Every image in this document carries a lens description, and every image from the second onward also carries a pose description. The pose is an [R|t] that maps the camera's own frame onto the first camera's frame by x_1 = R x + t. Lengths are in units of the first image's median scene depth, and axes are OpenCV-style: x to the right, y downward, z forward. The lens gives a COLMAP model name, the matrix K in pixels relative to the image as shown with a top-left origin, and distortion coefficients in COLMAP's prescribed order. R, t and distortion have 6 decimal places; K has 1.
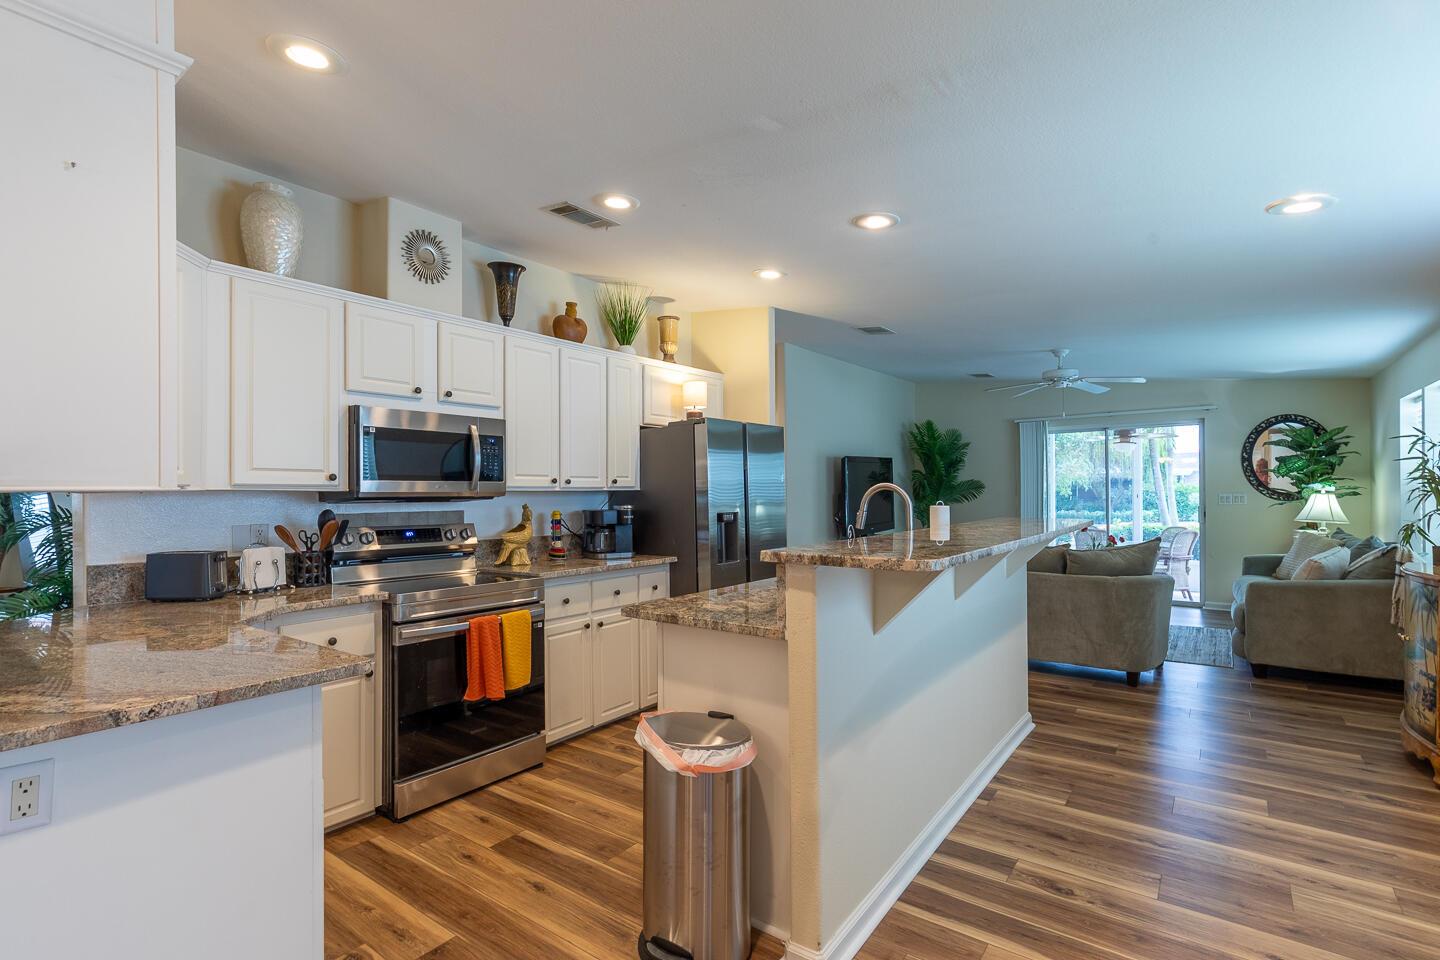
lens RADIAL K [[683.8, 0, 707.0], [0, 683.8, 495.8], [0, 0, 1]] dist [-0.001392, -0.000118]
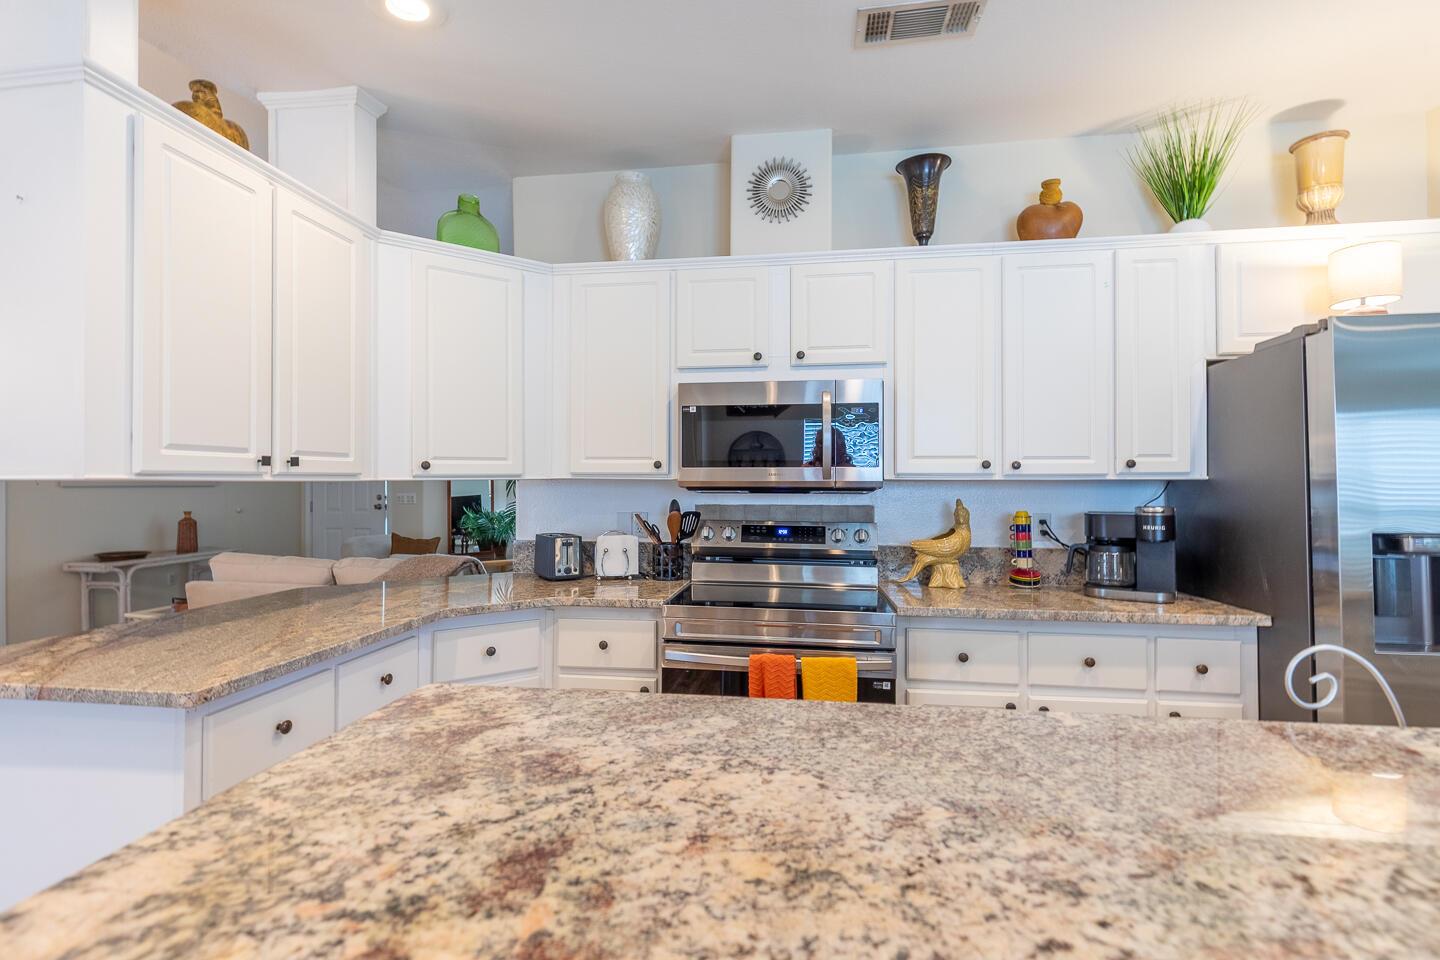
lens RADIAL K [[647.7, 0, 720.0], [0, 647.7, 480.0], [0, 0, 1]] dist [-0.001902, -0.000174]
pose [[0.478300, 0.002269, -0.878194, 0.165047], [-0.007835, 0.999968, -0.001684, -0.003830], [0.878162, 0.007687, 0.478302, 0.418682]]
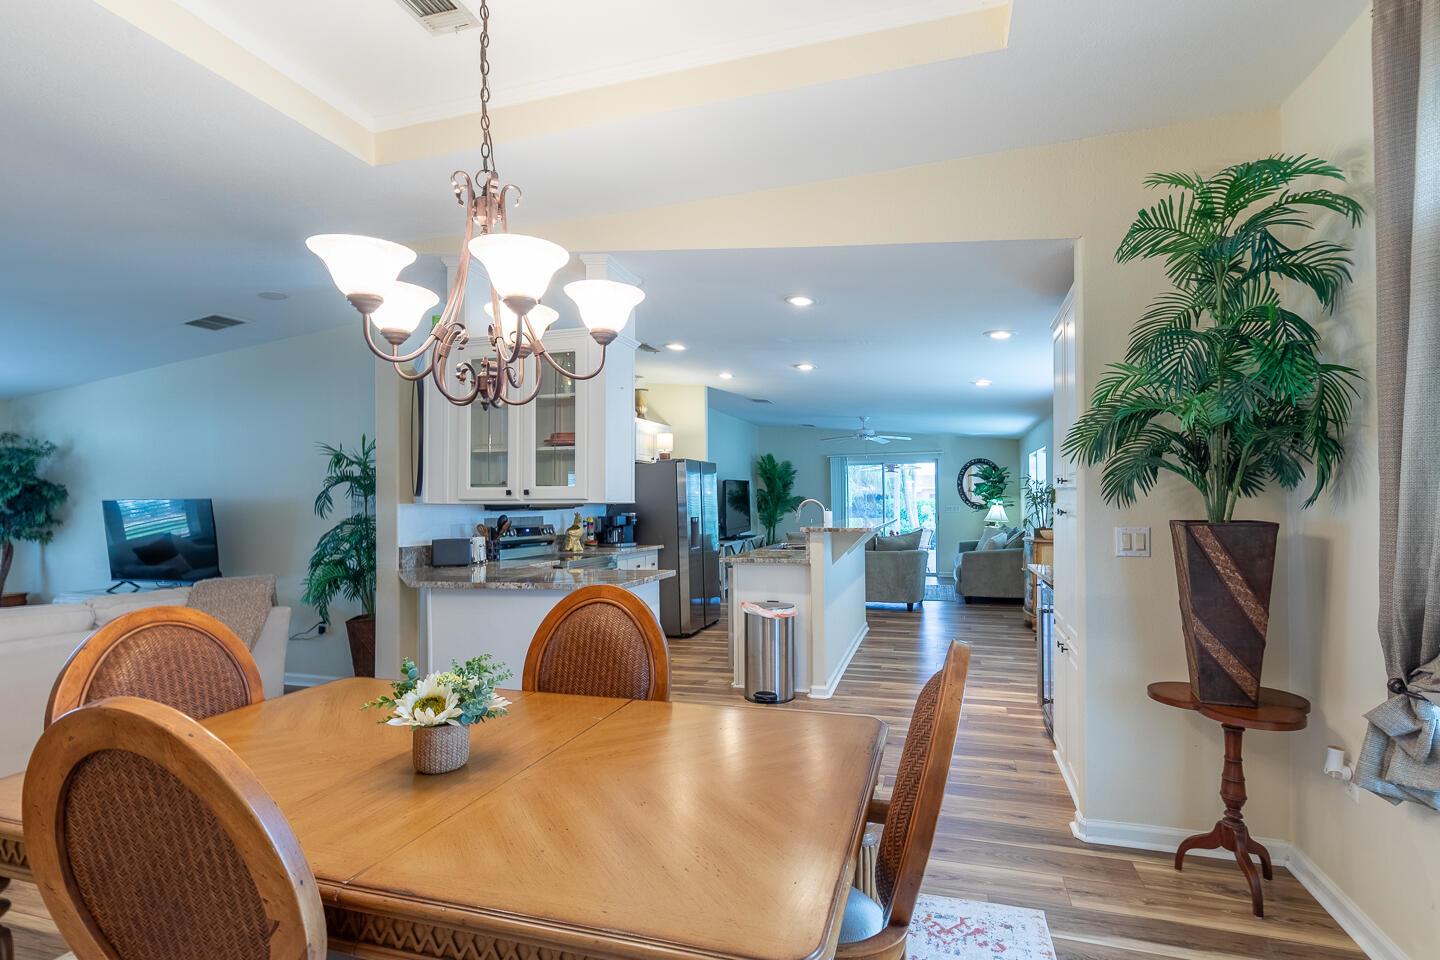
lens RADIAL K [[742.2, 0, 695.3], [0, 742.2, 504.9], [0, 0, 1]] dist [0.042072, -0.000007]
pose [[0.944706, -0.001045, 0.327916, -0.519985], [0.003579, 0.999968, -0.007122, 0.008259], [-0.327899, 0.007901, 0.944680, -0.632897]]
